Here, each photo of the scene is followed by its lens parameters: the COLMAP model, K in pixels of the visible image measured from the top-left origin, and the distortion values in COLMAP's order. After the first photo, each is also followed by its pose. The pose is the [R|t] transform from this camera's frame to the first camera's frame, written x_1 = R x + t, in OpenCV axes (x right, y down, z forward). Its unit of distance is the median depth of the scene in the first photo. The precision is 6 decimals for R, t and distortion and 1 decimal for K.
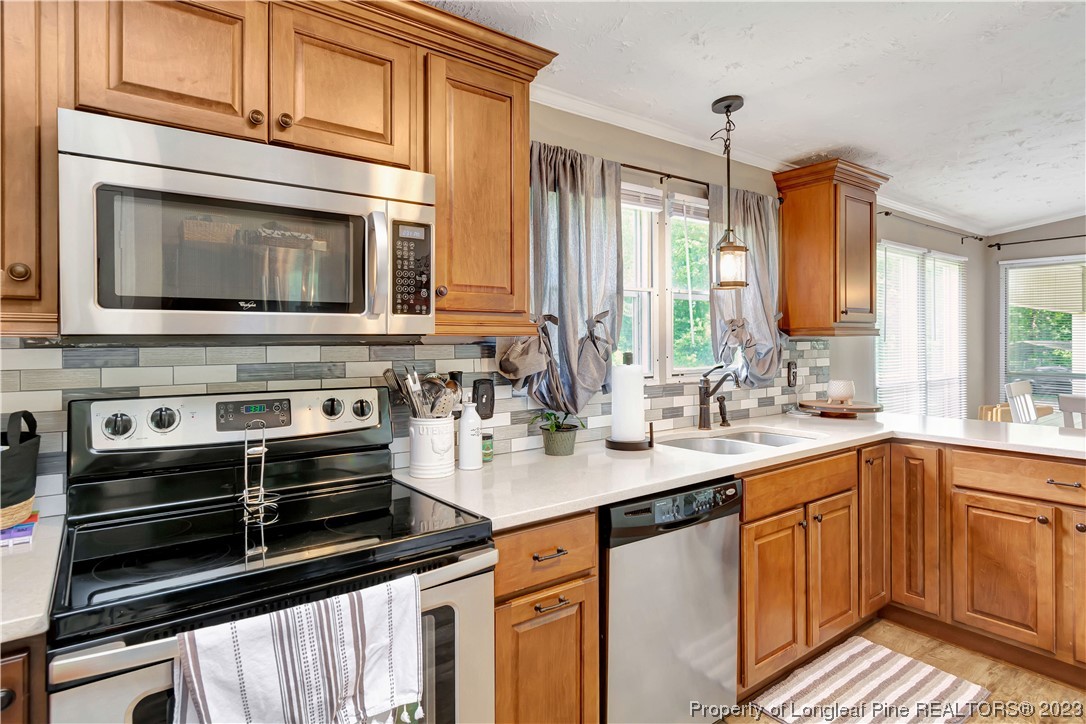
lens RADIAL K [[576.5, 0, 533.3], [0, 576.5, 347.7], [0, 0, 1]] dist [0.000798, -0.001311]
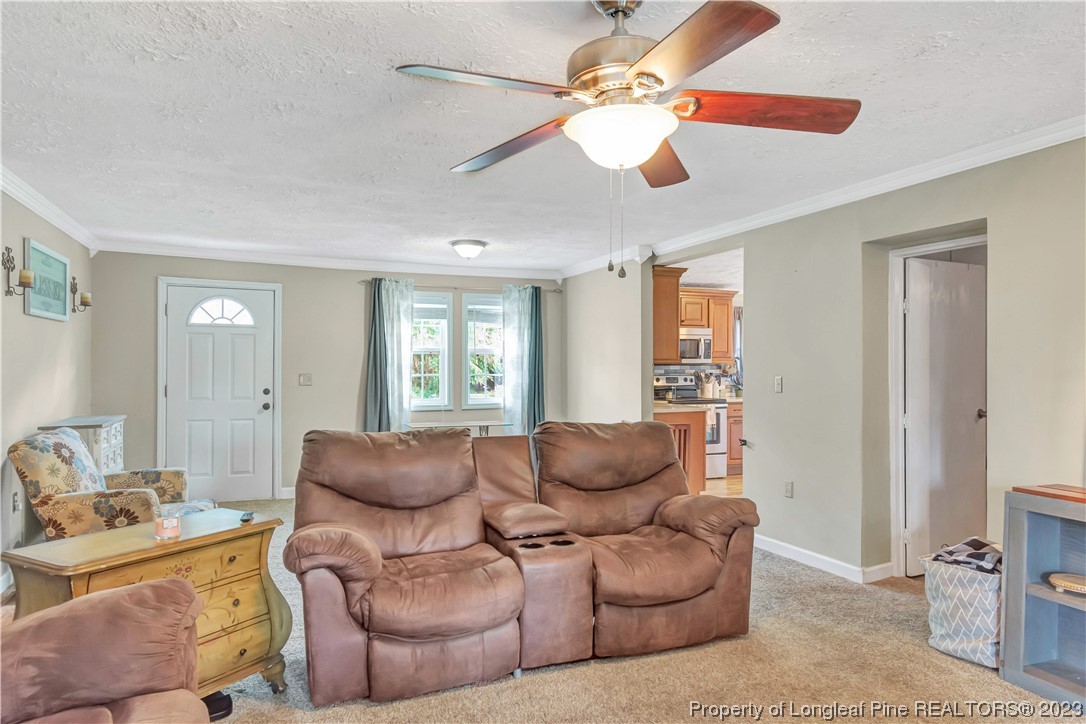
lens RADIAL K [[695.0, 0, 551.5], [0, 695.0, 367.8], [0, 0, 1]] dist [0.006666, 0.007803]
pose [[0.975103, 0.005622, -0.221680, -0.160532], [-0.006224, 0.999979, -0.002019, 0.027974], [0.221664, 0.003349, 0.975117, -4.015575]]
